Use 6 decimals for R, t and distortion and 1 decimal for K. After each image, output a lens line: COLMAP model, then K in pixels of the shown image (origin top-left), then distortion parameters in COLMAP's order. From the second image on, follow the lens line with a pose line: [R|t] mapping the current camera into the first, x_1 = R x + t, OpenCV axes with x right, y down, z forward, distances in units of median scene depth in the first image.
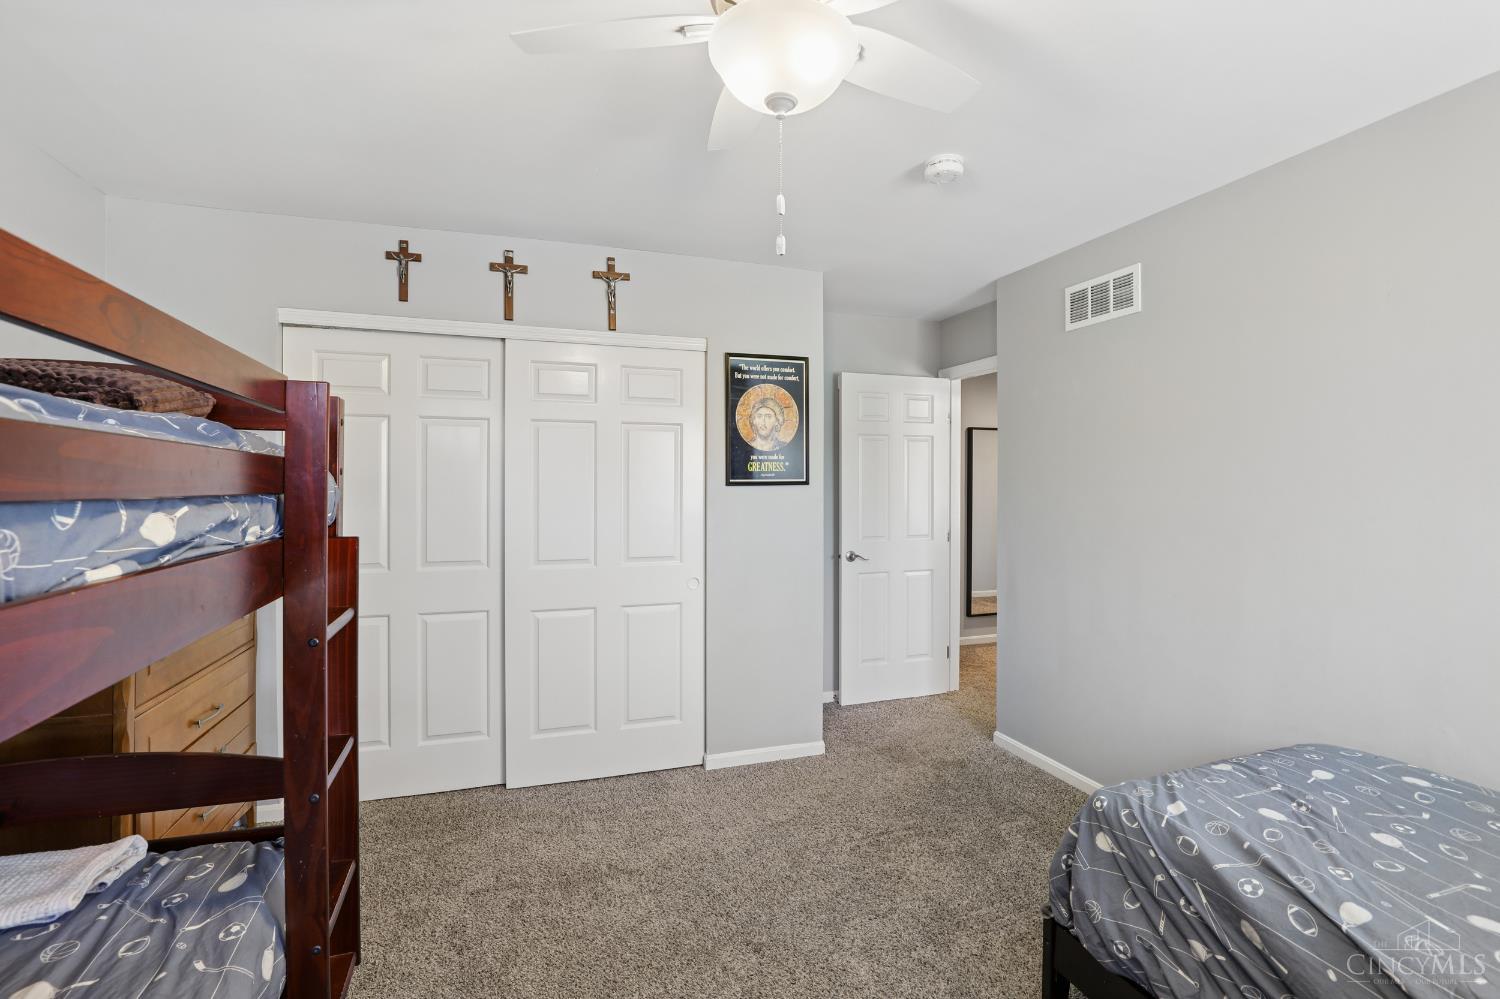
lens RADIAL K [[689.5, 0, 734.2], [0, 689.5, 491.8], [0, 0, 1]] dist [-0.025052, 0.000336]
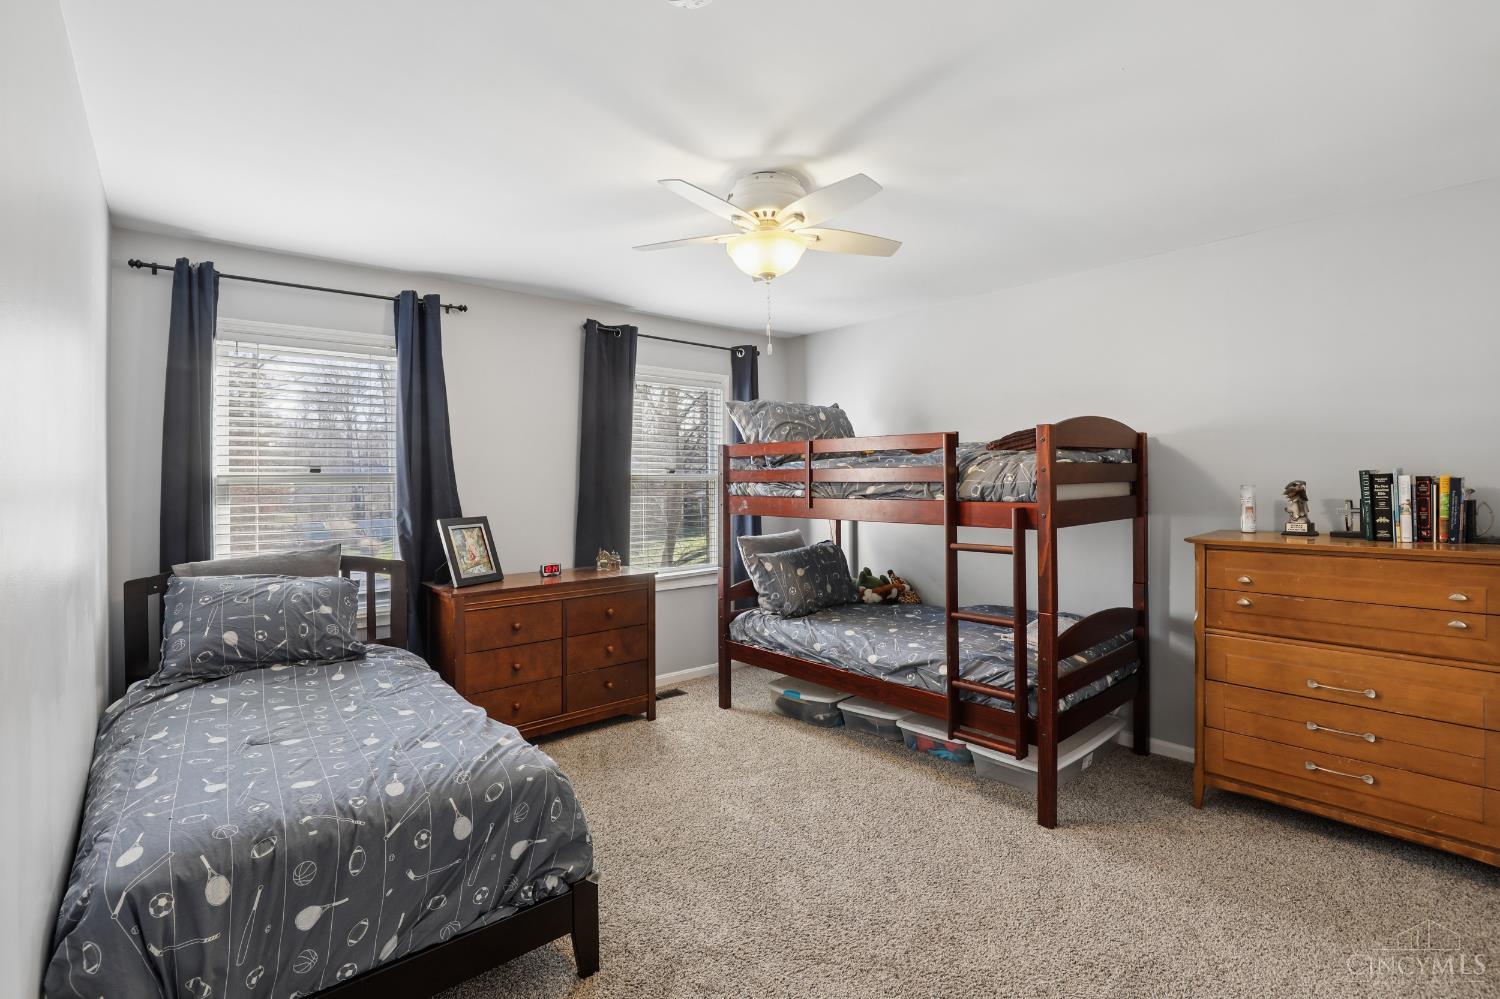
lens RADIAL K [[689.5, 0, 734.2], [0, 689.5, 491.8], [0, 0, 1]] dist [-0.025052, 0.000336]
pose [[-0.922567, 0.005991, -0.385791, 0.785257], [0.002206, 0.999945, 0.010251, -0.003130], [0.385831, 0.008606, -0.922529, 2.442230]]
